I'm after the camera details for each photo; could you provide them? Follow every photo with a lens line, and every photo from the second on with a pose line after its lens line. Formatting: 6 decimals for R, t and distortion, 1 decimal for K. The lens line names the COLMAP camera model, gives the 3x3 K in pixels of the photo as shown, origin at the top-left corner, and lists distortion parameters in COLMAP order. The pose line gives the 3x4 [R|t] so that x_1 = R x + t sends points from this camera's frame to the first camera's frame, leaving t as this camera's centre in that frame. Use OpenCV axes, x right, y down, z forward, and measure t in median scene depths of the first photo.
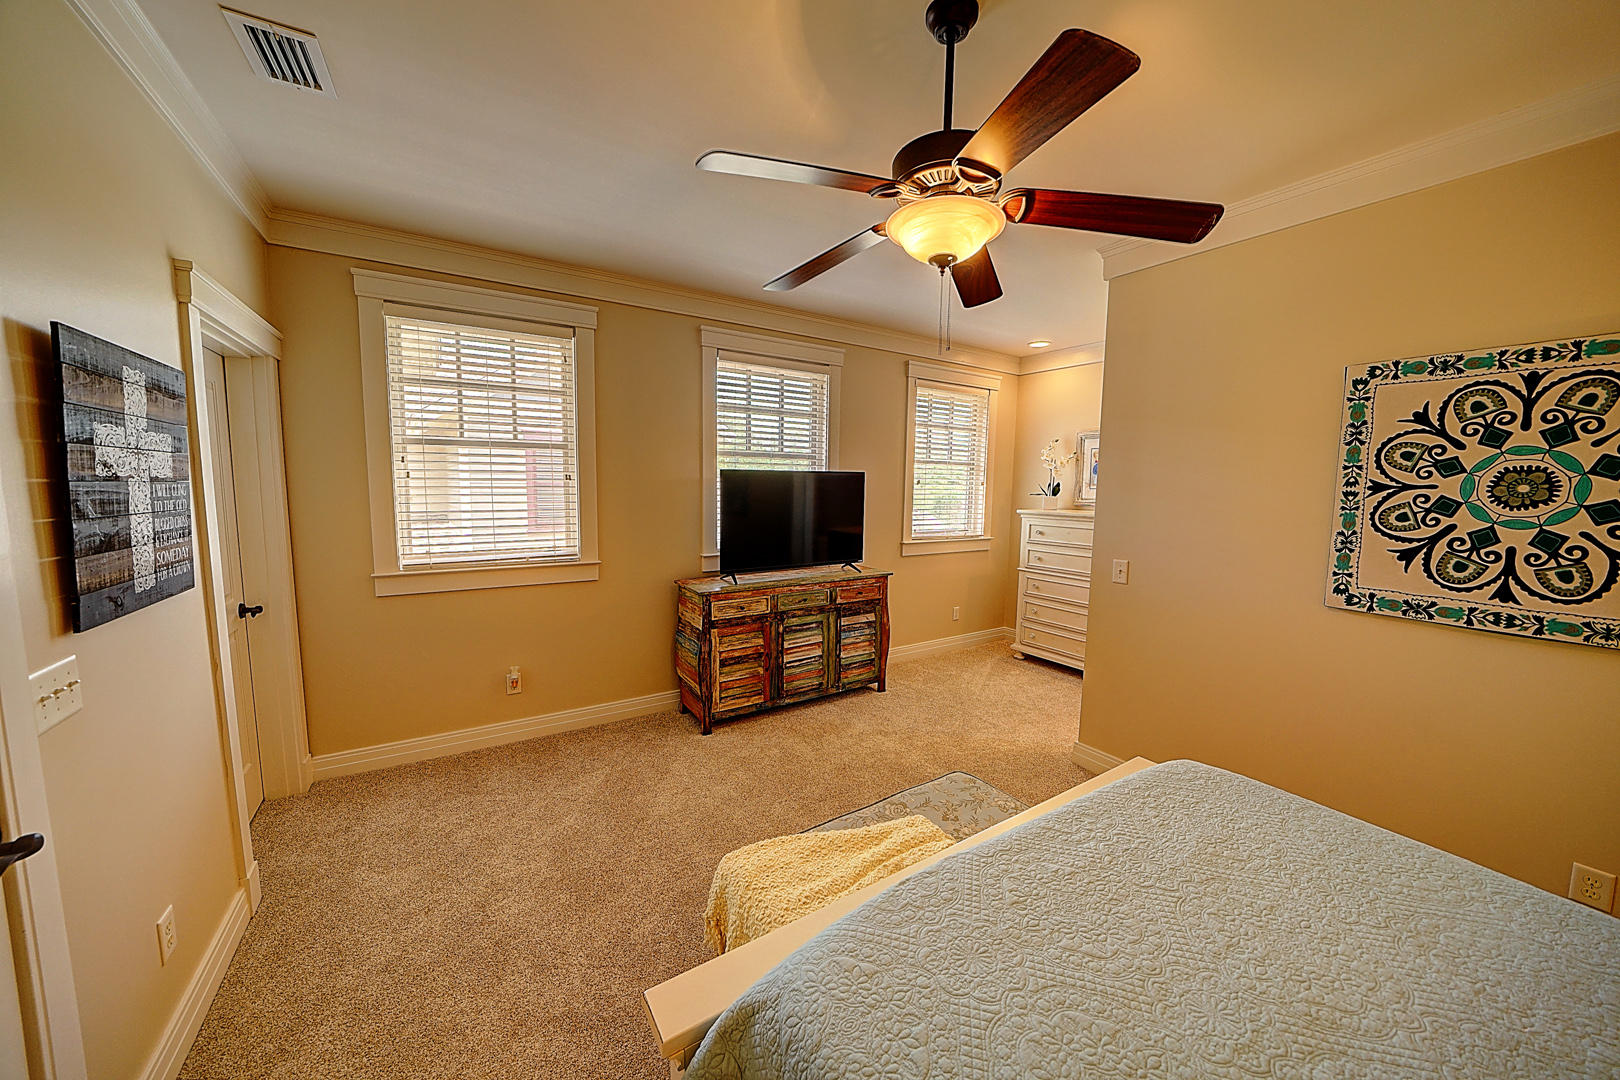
lens RADIAL K [[559.7, 0, 810.0], [0, 559.7, 540.0], [0, 0, 1]] dist [-0.018440, 0.000123]
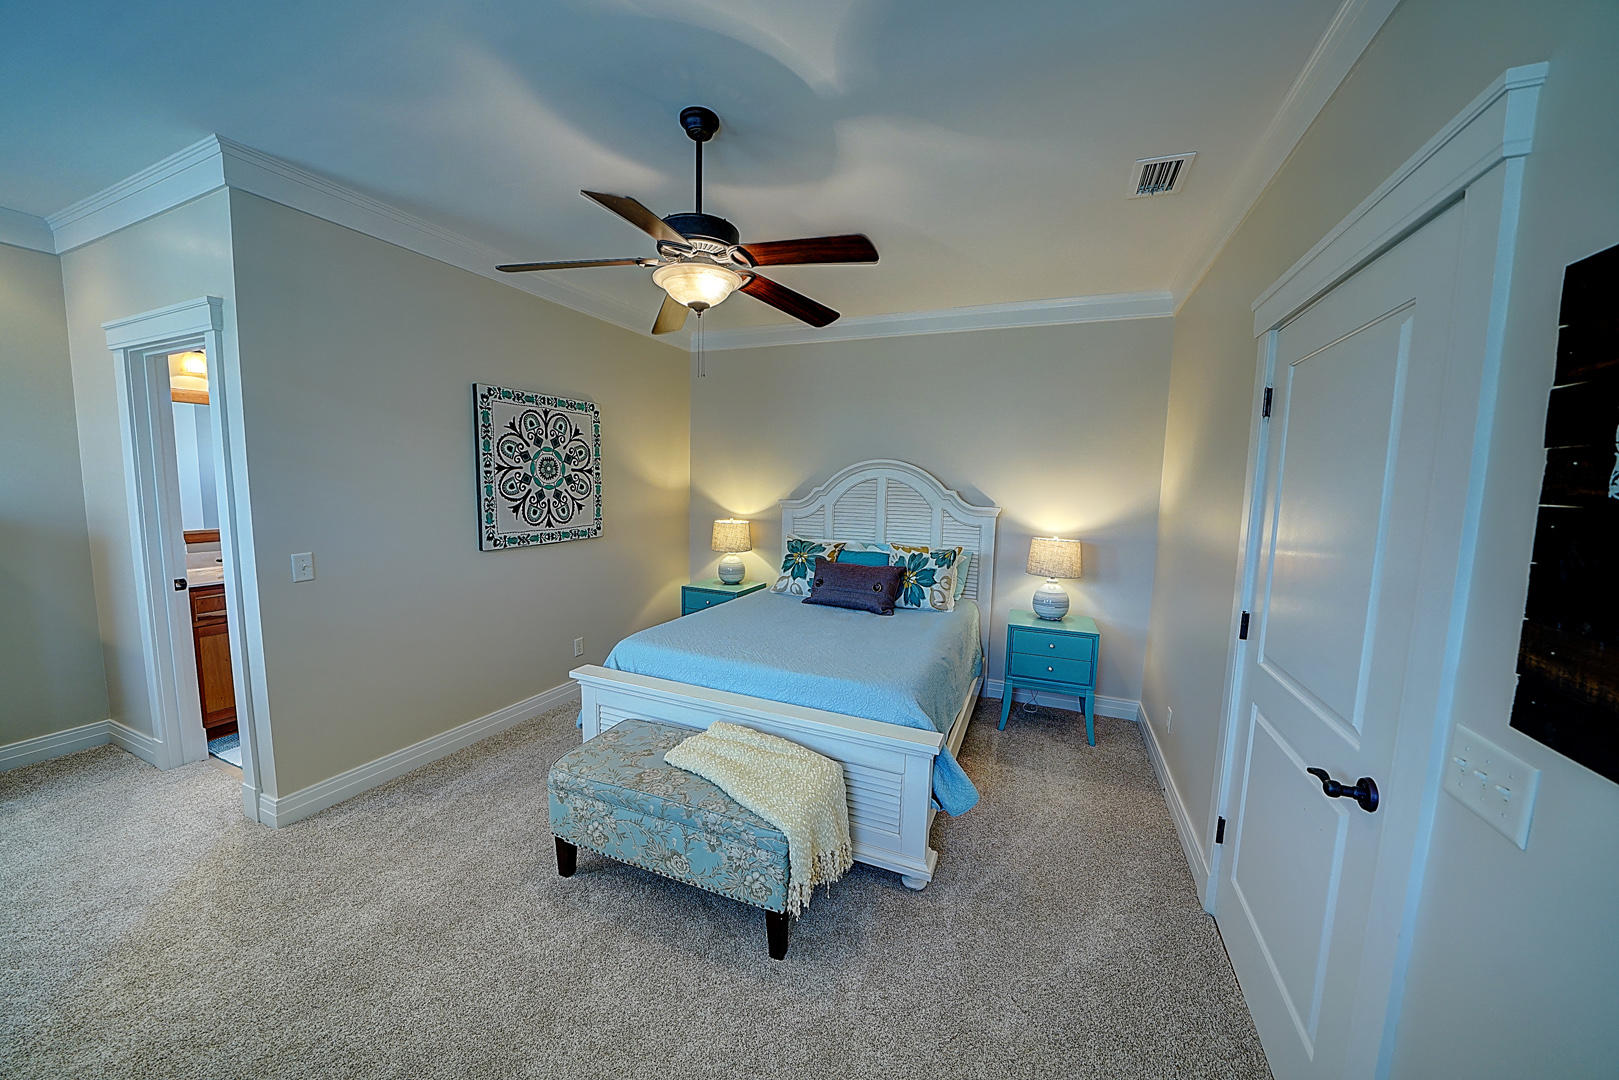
lens RADIAL K [[559.3, 0, 809.5], [0, 559.3, 540.0], [0, 0, 1]] dist [-0.018440, 0.000123]
pose [[-0.565955, -0.123017, 0.815206, -0.838133], [0.048076, 0.982198, 0.181594, -0.150862], [-0.823033, 0.141966, -0.549966, 1.270985]]
